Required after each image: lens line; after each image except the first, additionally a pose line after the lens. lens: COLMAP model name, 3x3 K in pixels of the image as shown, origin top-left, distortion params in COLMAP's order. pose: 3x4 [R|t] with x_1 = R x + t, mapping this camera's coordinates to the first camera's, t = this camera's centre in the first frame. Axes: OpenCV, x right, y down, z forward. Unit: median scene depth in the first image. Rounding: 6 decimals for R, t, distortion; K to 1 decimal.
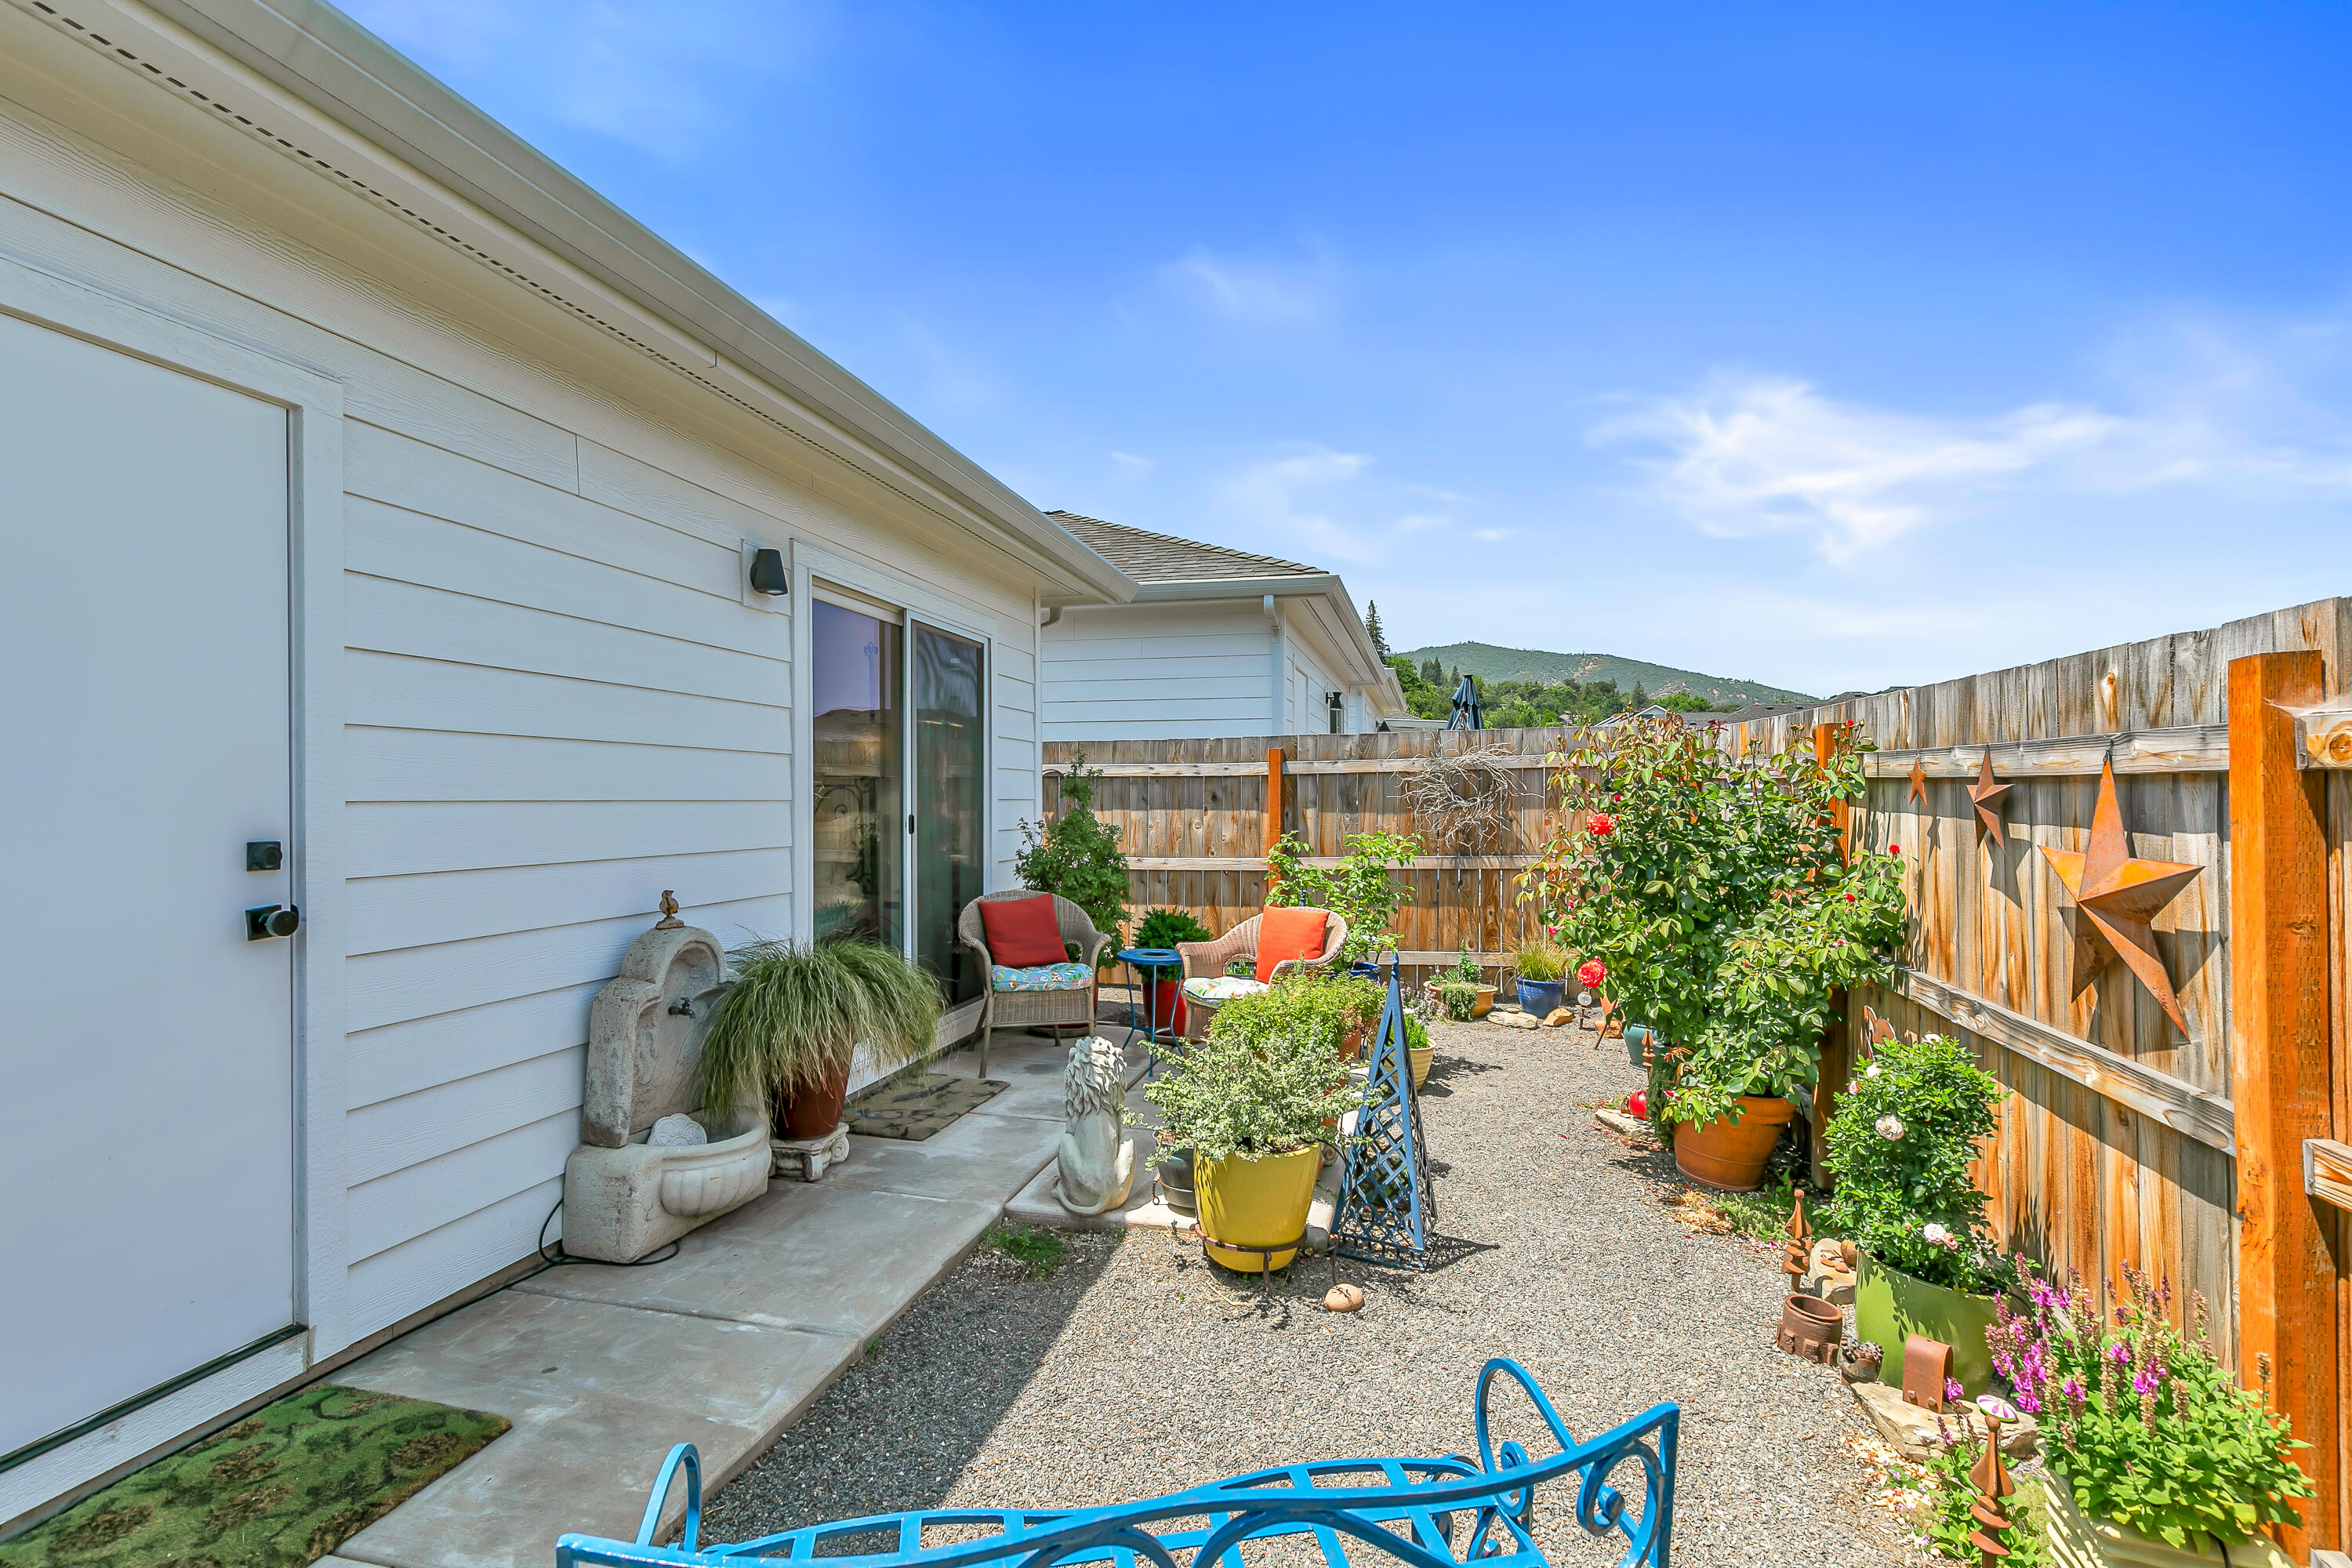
lens RADIAL K [[1075.5, 0, 1168.7], [0, 1075.5, 794.9], [0, 0, 1]] dist [0.010873, -0.001105]
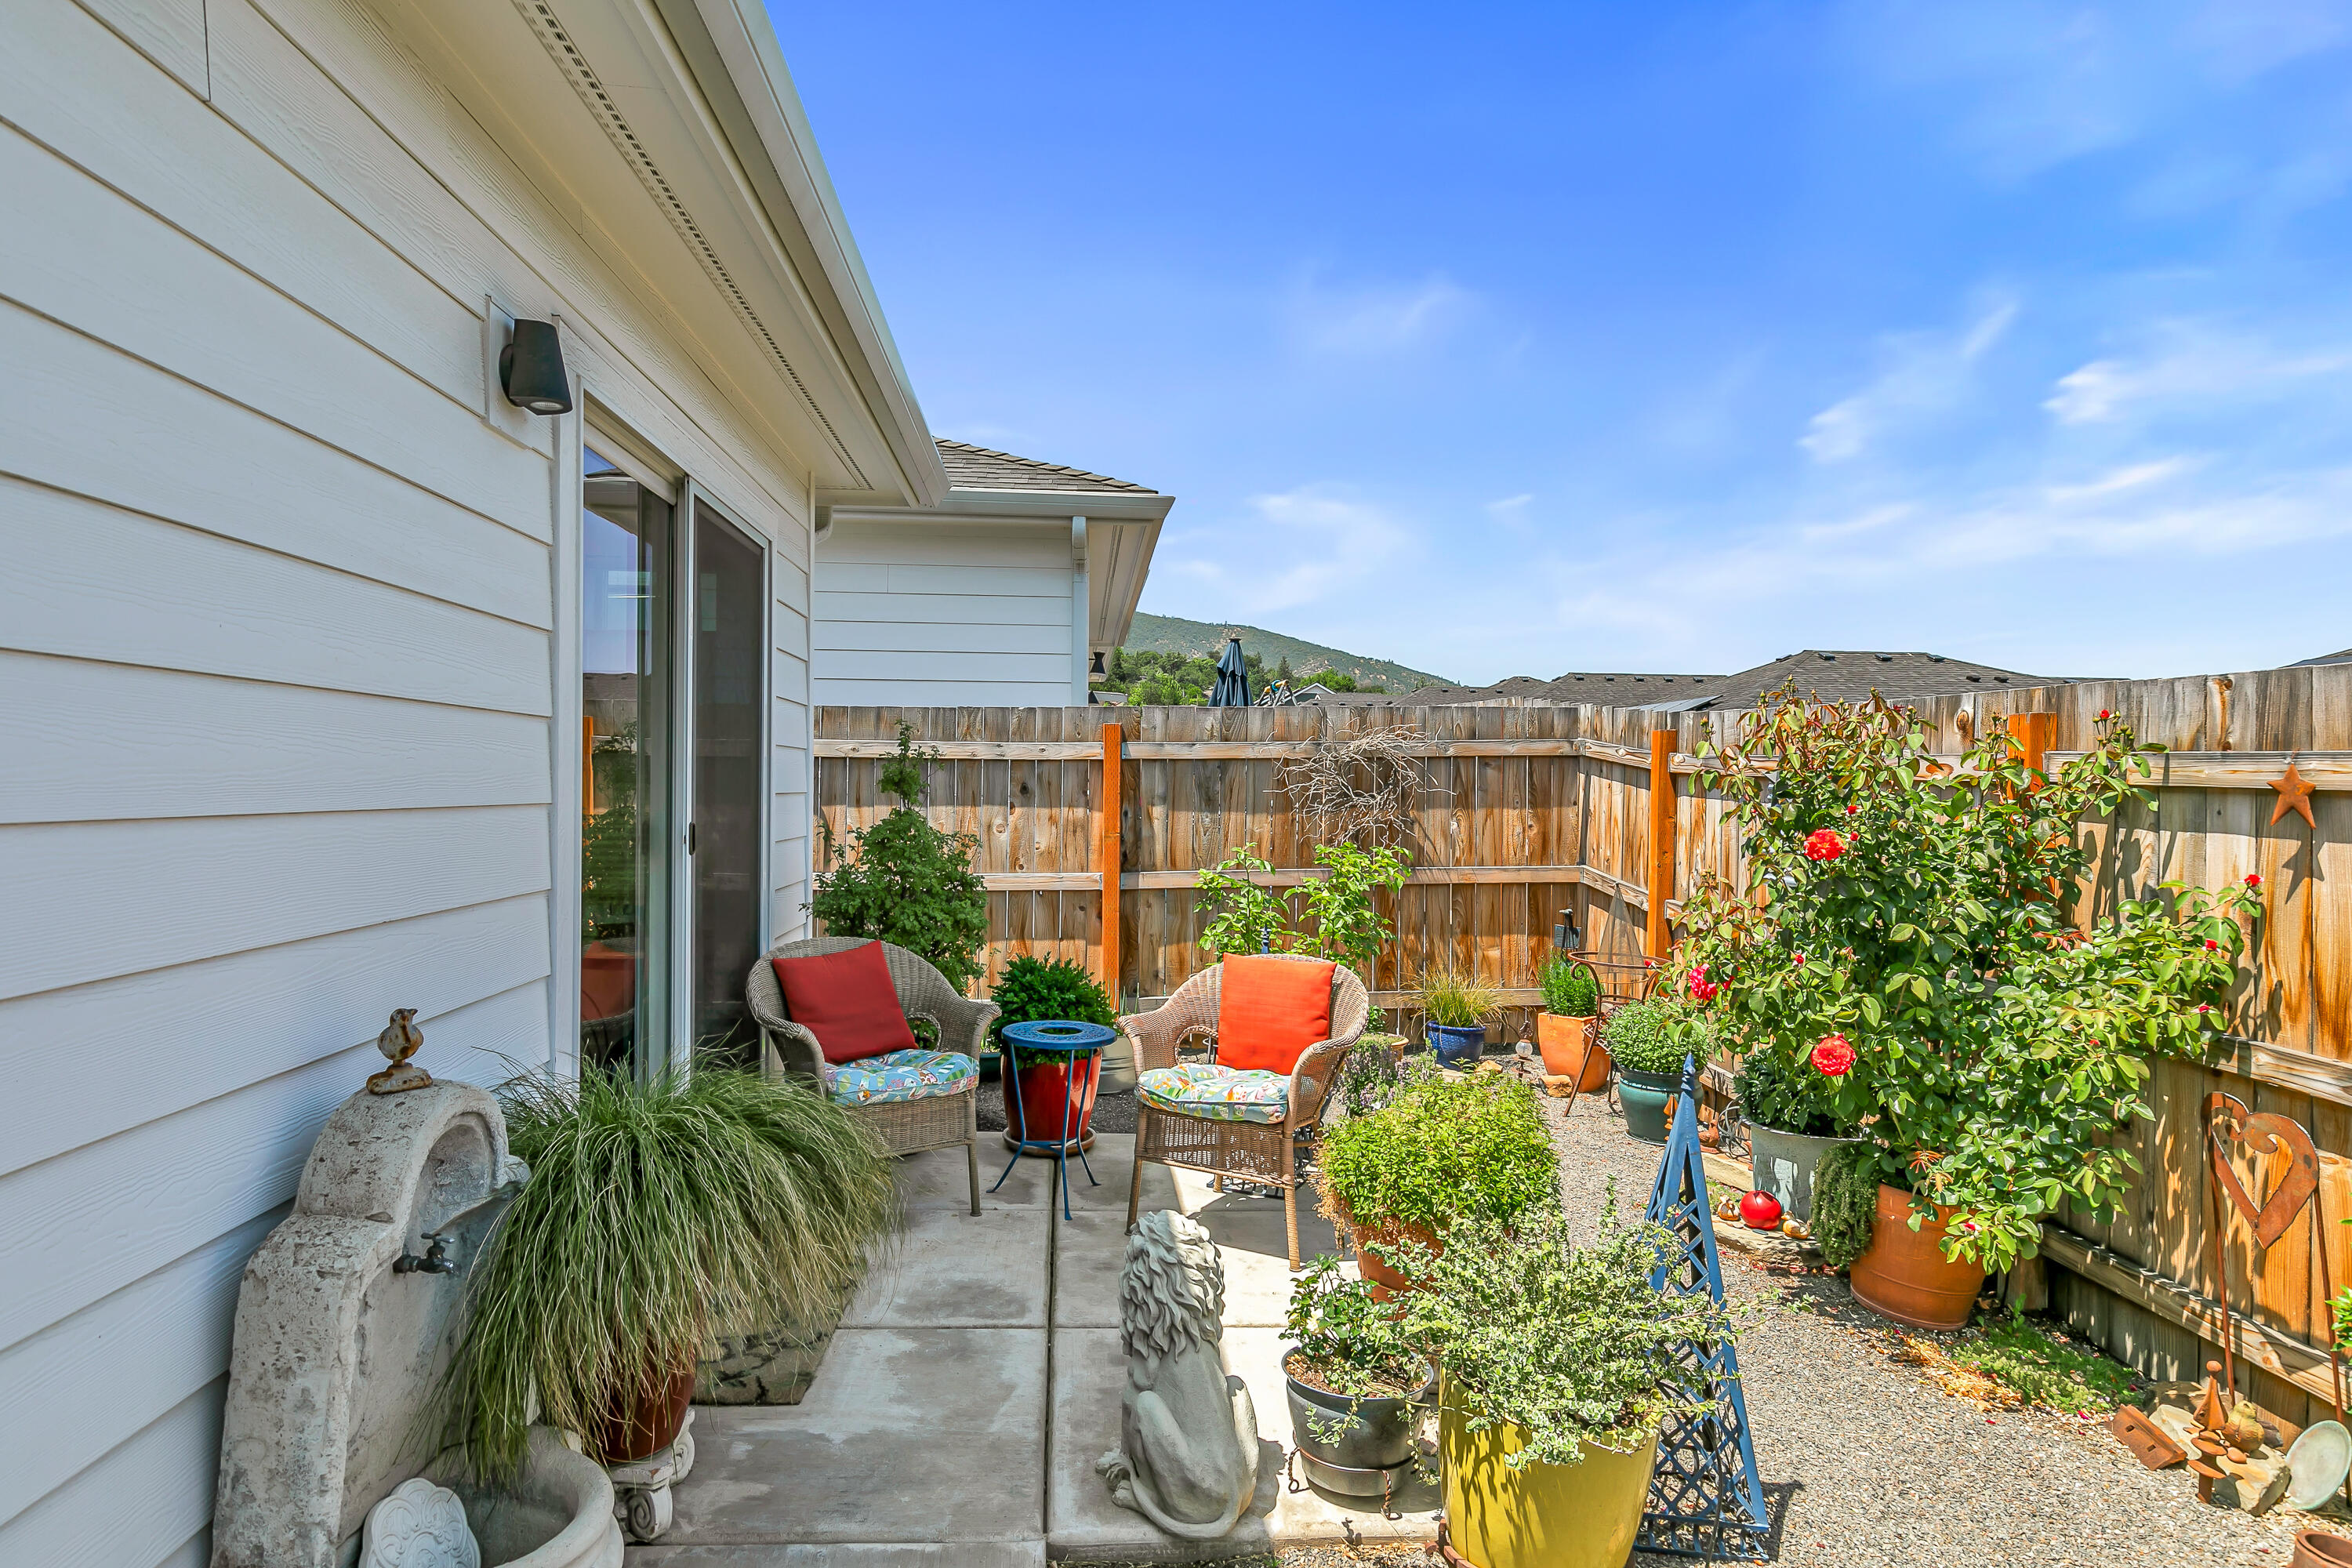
lens RADIAL K [[1280.2, 0, 1176.0], [0, 1280.2, 784.0], [0, 0, 1]] dist [0.001307, -0.000446]
pose [[0.949991, 0.010780, 0.312090, -0.183395], [-0.012443, 0.999917, 0.003338, -0.007500], [-0.312028, -0.007054, 0.950047, 0.215135]]
